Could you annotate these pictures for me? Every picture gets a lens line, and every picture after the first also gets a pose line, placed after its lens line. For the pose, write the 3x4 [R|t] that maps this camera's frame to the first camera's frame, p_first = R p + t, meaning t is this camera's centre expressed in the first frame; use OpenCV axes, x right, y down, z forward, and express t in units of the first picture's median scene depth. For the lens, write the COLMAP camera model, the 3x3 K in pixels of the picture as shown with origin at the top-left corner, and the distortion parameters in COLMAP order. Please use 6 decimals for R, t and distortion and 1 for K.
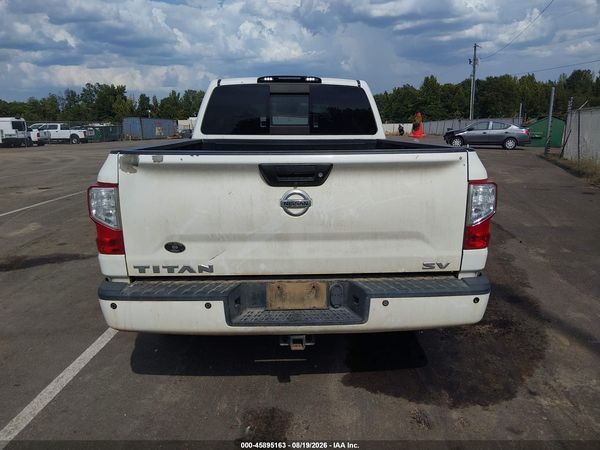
lens RADIAL K [[453.6, 0, 301.4], [0, 453.6, 226.2], [0, 0, 1]] dist [0.086530, -0.144401]
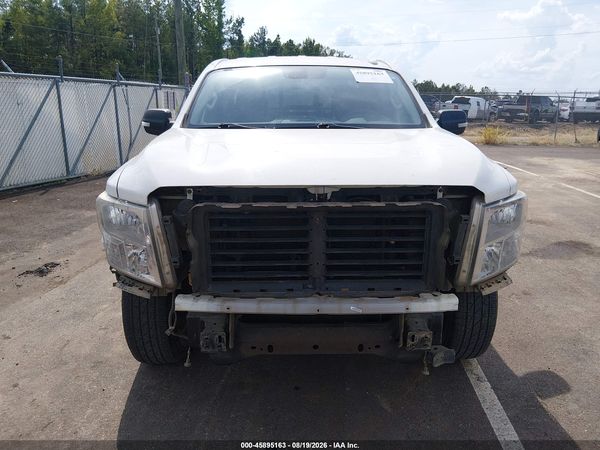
lens RADIAL K [[466.8, 0, 301.9], [0, 466.8, 221.7], [0, 0, 1]] dist [-0.009444, -0.010698]
pose [[-0.999964, -0.003271, 0.007866, -0.045816], [0.000771, 0.884825, 0.465922, -0.529530], [-0.008484, 0.465911, -0.884791, 2.253542]]
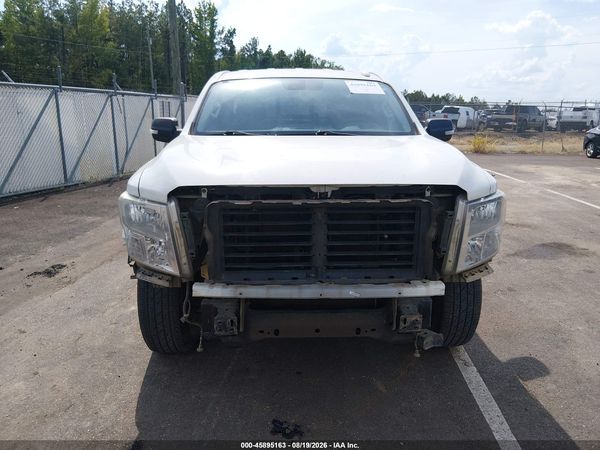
lens RADIAL K [[468.5, 0, 300.2], [0, 468.5, 217.1], [0, 0, 1]] dist [-0.005469, -0.011405]
pose [[-0.999975, -0.000332, -0.007061, -0.032414], [-0.003403, 0.898170, 0.439635, -0.543292], [0.006196, 0.439648, -0.898149, 2.313857]]
